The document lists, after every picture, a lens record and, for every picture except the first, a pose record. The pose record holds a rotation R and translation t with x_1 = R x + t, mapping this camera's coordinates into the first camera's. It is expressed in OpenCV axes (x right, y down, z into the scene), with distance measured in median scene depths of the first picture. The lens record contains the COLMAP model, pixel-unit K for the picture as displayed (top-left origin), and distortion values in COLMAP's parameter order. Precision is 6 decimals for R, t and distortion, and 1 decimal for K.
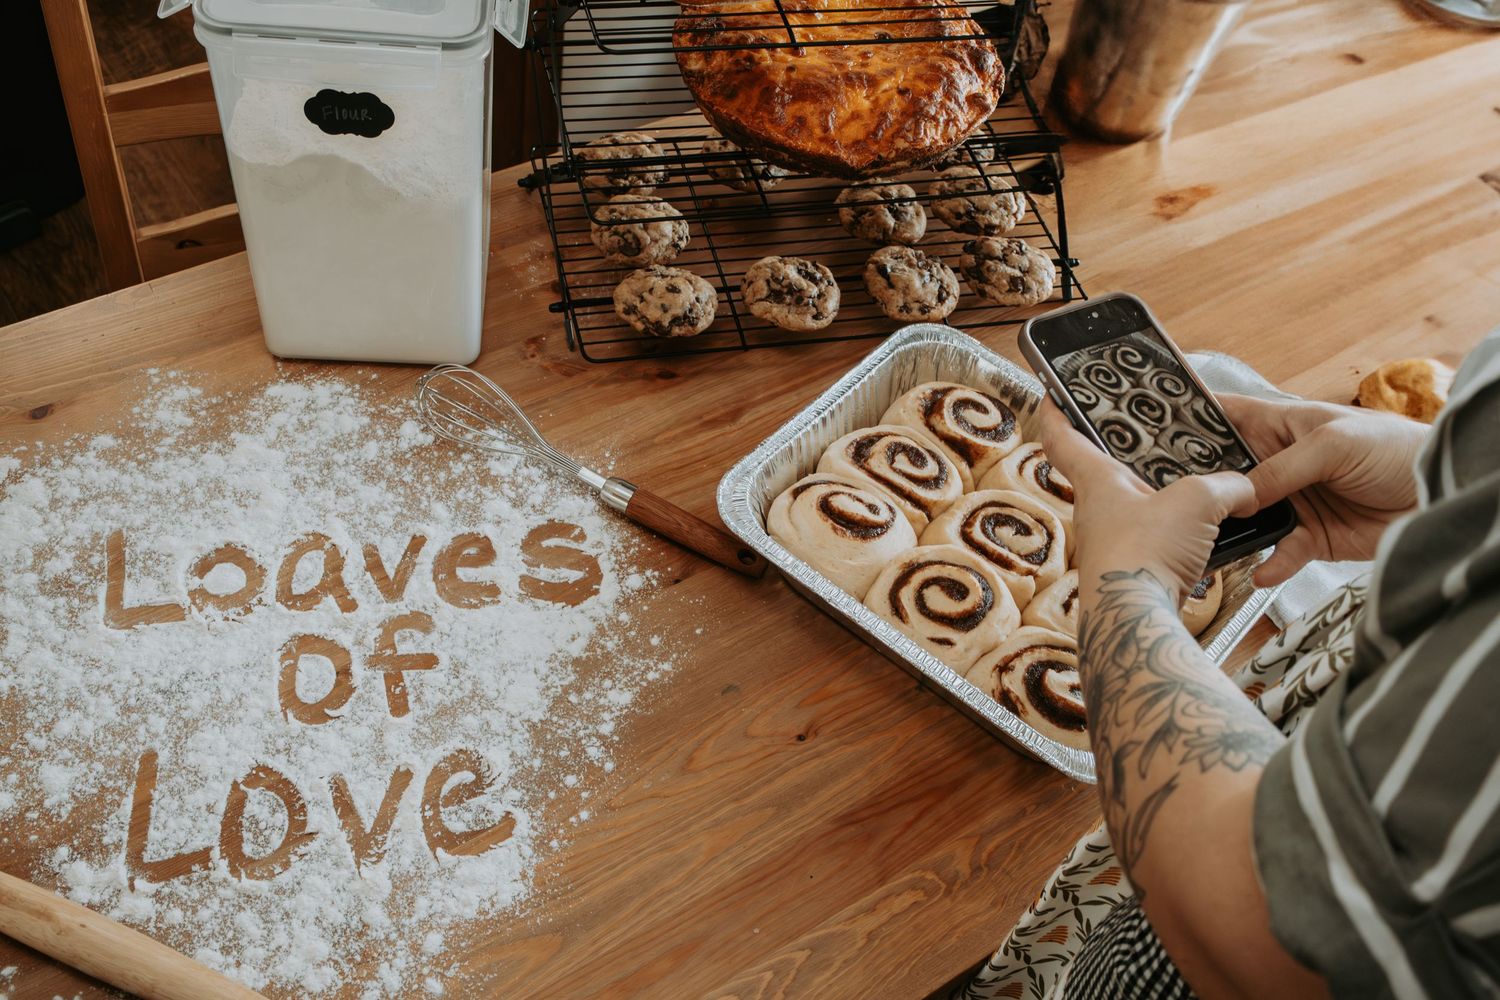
lens RADIAL K [[1544.2, 0, 751.6], [0, 1544.2, 498.3], [0, 0, 1]] dist [-0.006303, 0.000000]
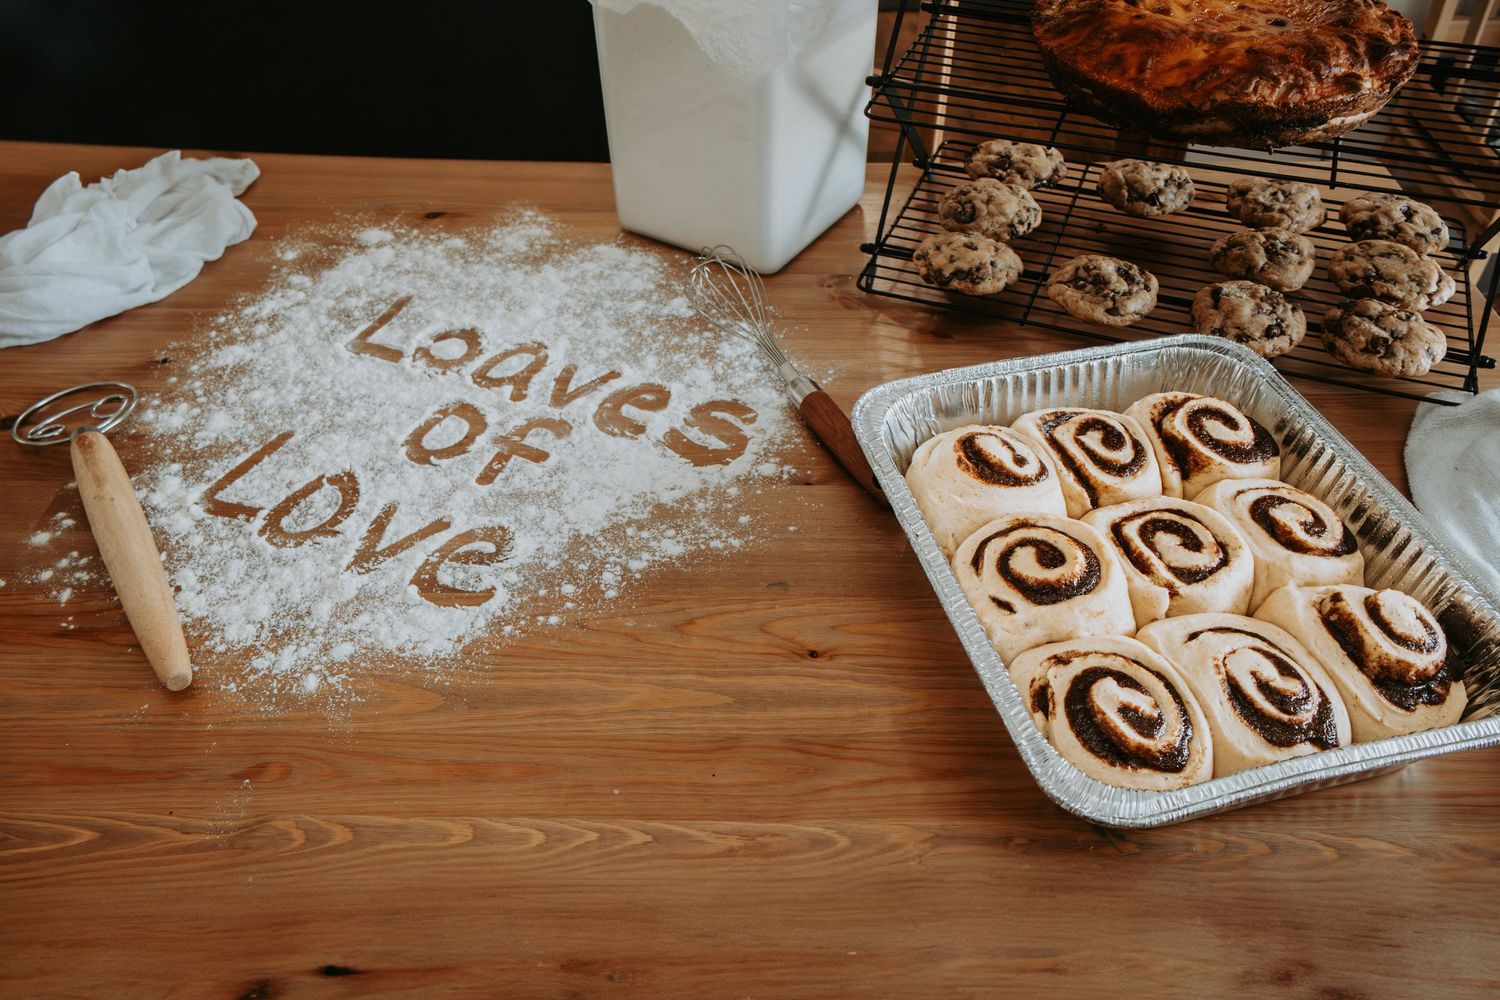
lens RADIAL K [[1266.0, 0, 748.3], [0, 1266.0, 501.1], [0, 0, 1]] dist [-0.001592, 0.002725]
pose [[0.798893, 0.286115, -0.529064, 0.337158], [-0.380745, 0.921503, -0.076586, 0.138593], [0.465622, 0.262622, 0.845119, 0.351620]]
